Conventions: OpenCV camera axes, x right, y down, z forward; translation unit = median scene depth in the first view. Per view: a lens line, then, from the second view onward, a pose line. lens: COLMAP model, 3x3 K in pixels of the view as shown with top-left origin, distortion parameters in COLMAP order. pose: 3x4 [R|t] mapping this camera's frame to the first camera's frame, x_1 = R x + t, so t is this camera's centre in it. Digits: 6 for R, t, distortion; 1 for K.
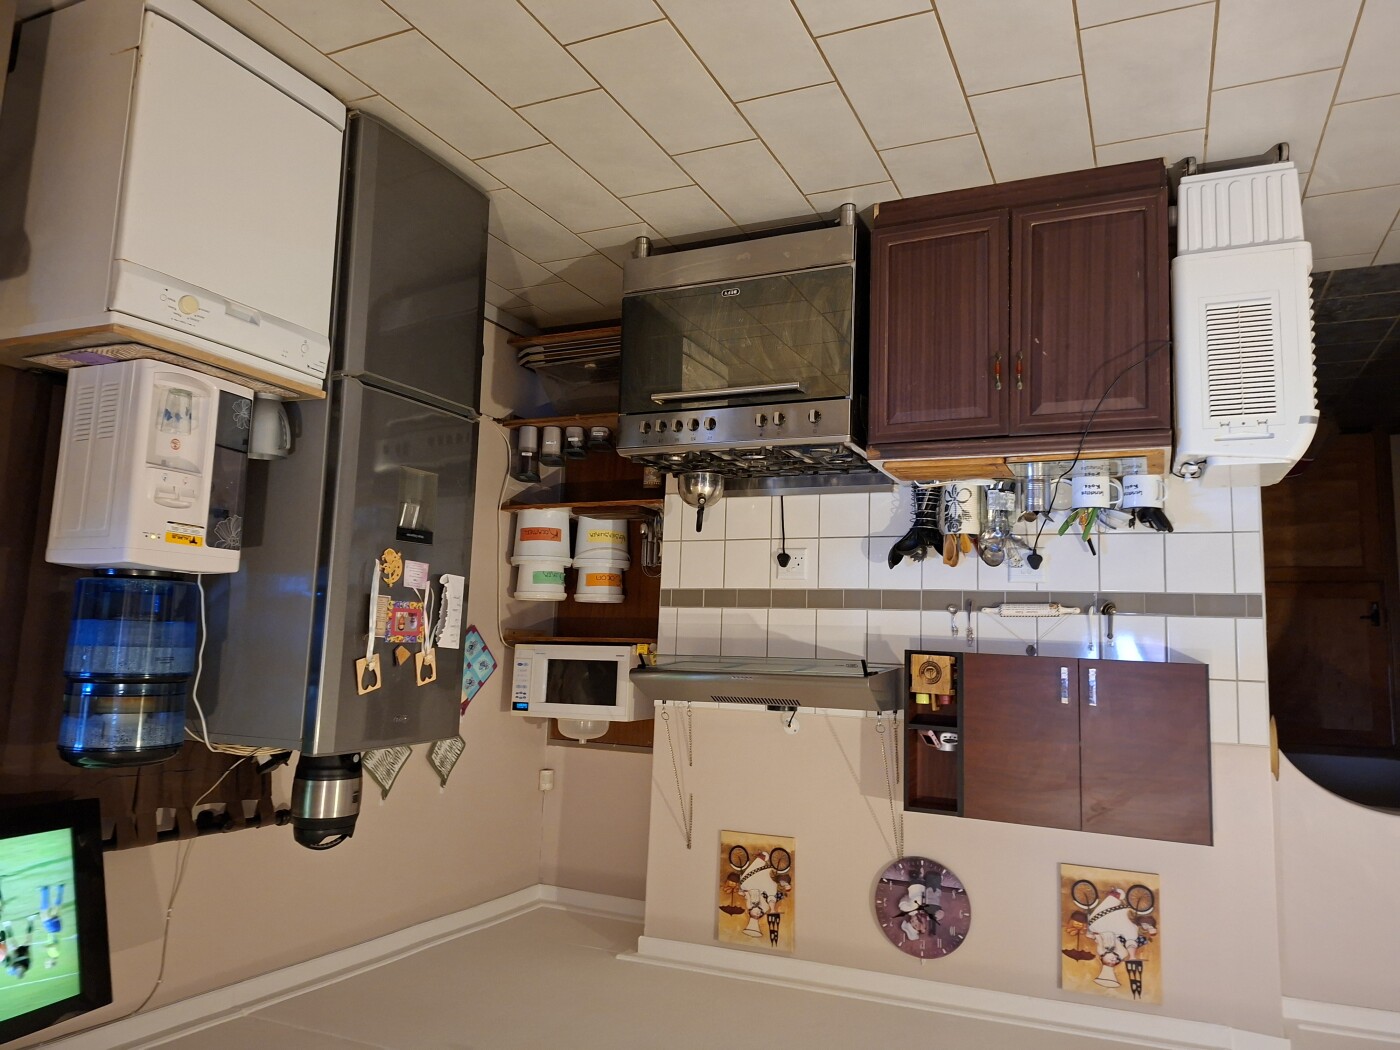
lens RADIAL K [[967.2, 0, 700.0], [0, 967.2, 525.0], [0, 0, 1]] dist [0.080816, -0.099879]
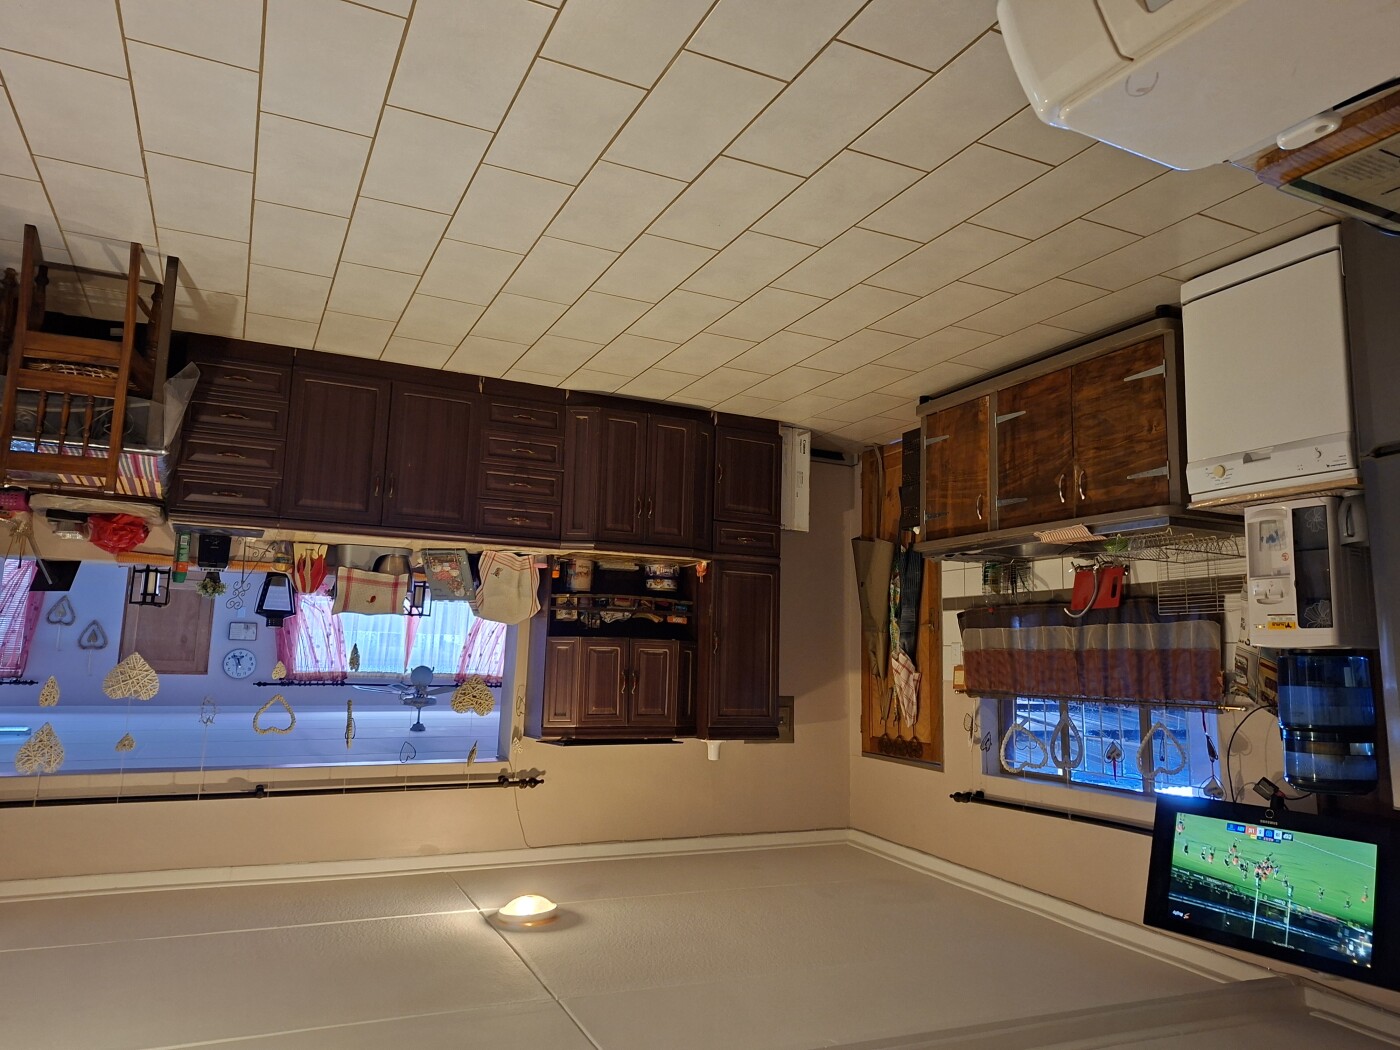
lens RADIAL K [[973.8, 0, 705.0], [0, 973.8, 514.6], [0, 0, 1]] dist [0.081781, -0.101479]
pose [[-0.629375, -0.165683, -0.759234, 1.036019], [0.046416, 0.967248, -0.249554, 0.168637], [0.775714, -0.192304, -0.601072, 1.201560]]
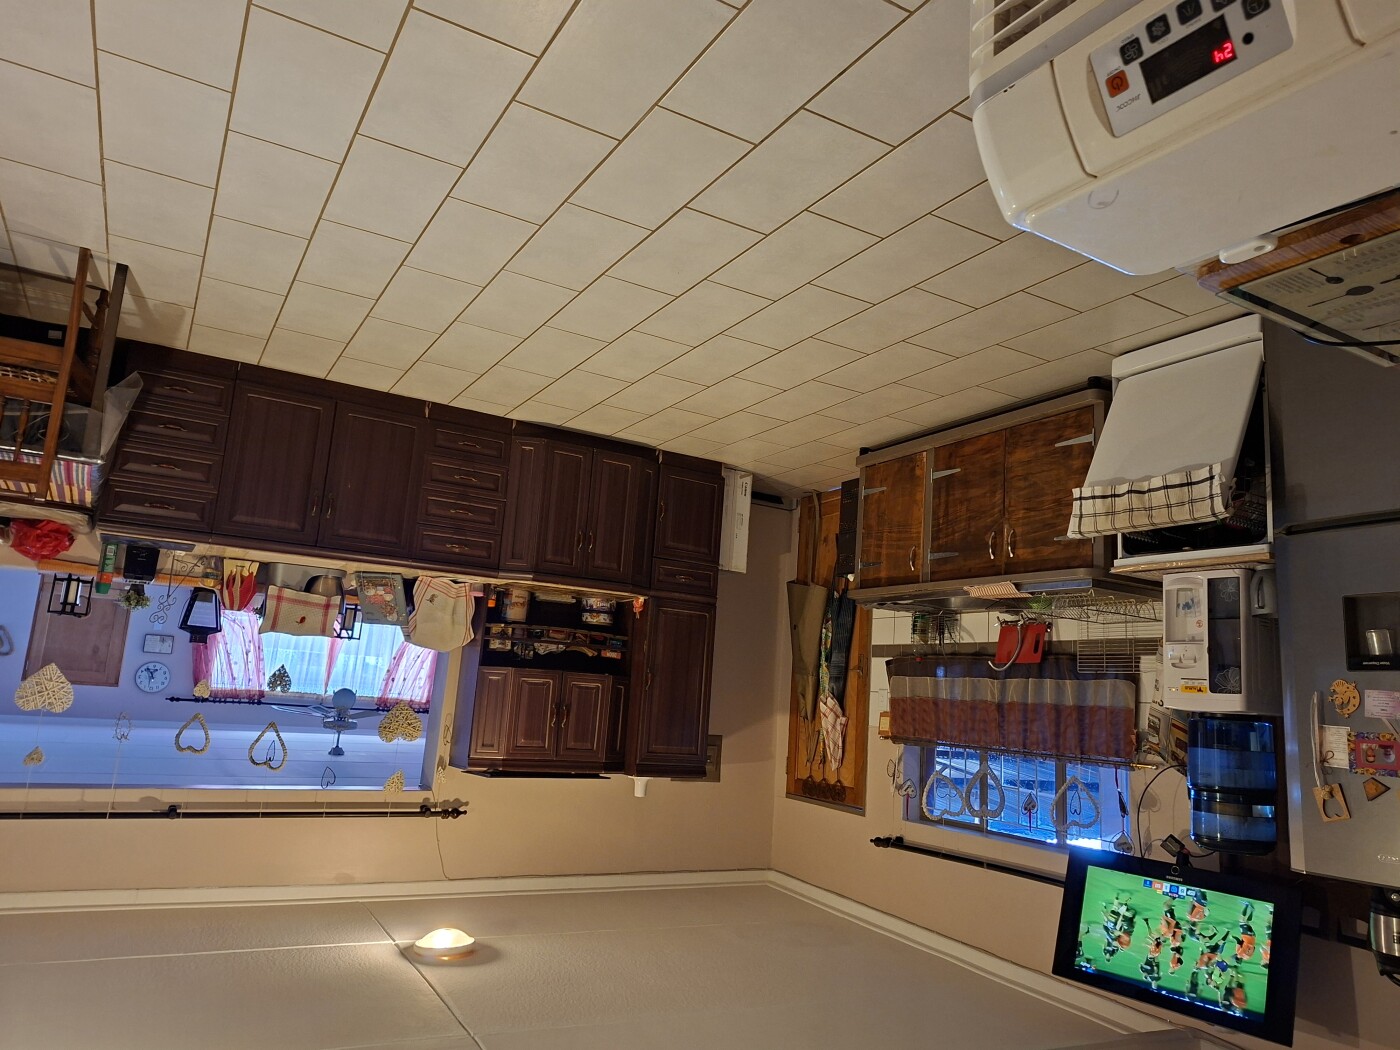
lens RADIAL K [[967.2, 0, 700.0], [0, 967.2, 525.0], [0, 0, 1]] dist [0.080816, -0.099879]
pose [[-0.571778, -0.217920, -0.790936, 1.056204], [0.010649, 0.962024, -0.272757, 0.163609], [0.820339, -0.164380, -0.547744, 1.199659]]
